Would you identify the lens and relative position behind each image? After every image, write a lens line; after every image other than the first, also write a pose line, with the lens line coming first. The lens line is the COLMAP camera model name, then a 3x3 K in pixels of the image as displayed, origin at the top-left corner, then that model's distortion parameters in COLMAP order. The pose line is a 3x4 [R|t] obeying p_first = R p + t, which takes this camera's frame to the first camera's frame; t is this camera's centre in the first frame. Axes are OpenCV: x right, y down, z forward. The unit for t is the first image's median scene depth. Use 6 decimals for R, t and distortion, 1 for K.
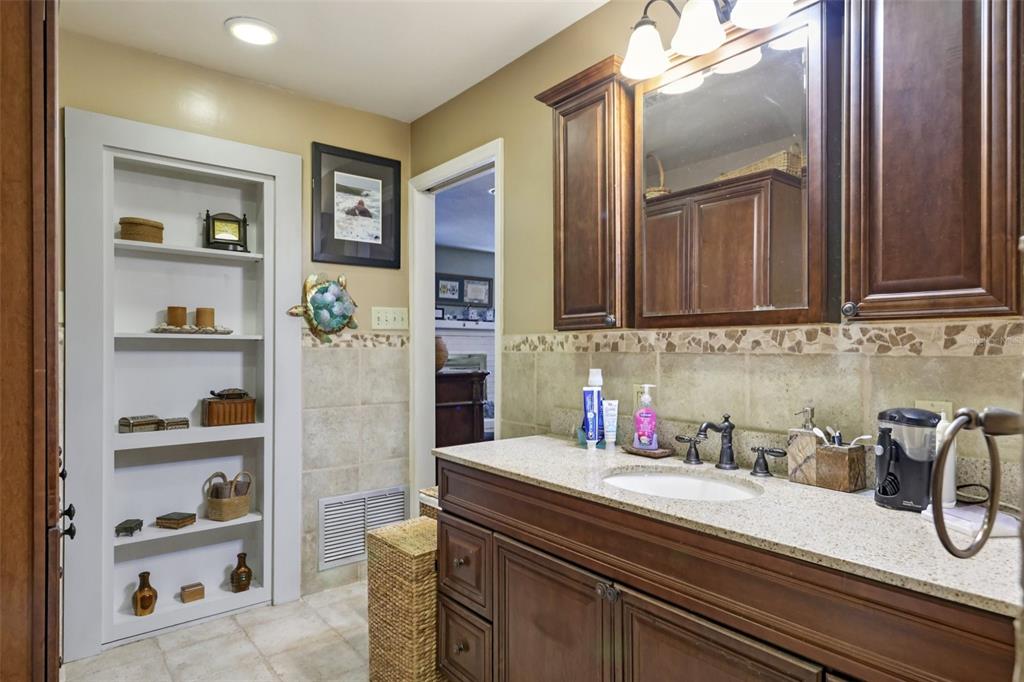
lens RADIAL K [[590.0, 0, 512.6], [0, 590.0, 343.0], [0, 0, 1]] dist [0.002100, 0.000156]
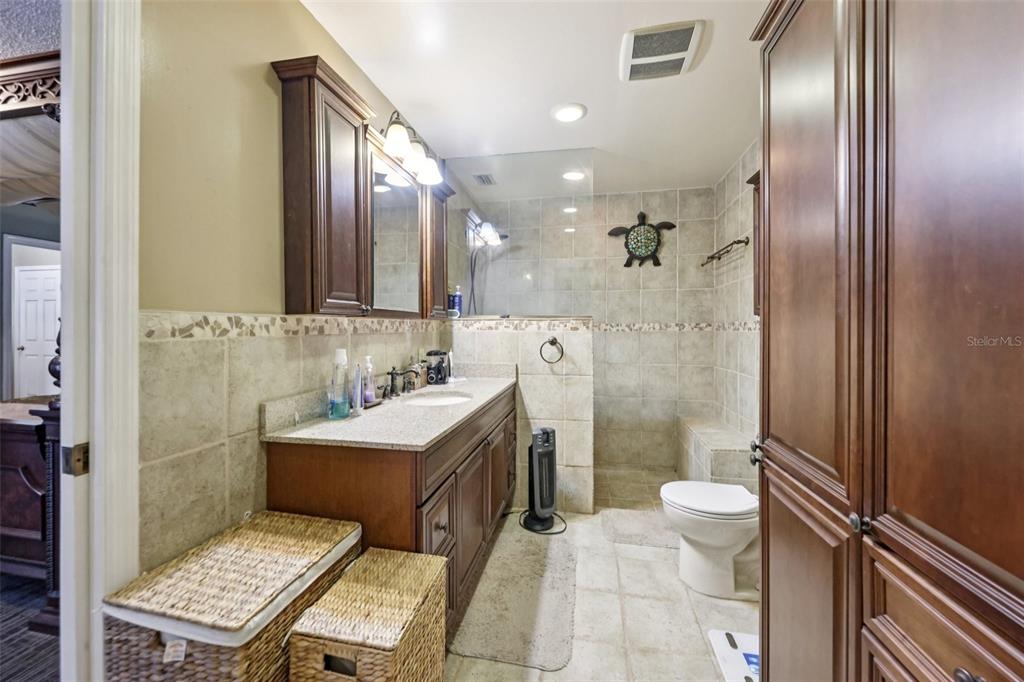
lens RADIAL K [[392.2, 0, 511.1], [0, 392.2, 334.4], [0, 0, 1]] dist [0.001836, -0.000336]
pose [[-0.651383, -0.014520, 0.758610, -0.568339], [-0.005708, 0.999882, 0.014236, 0.001979], [-0.758727, 0.004943, -0.651390, 1.073786]]
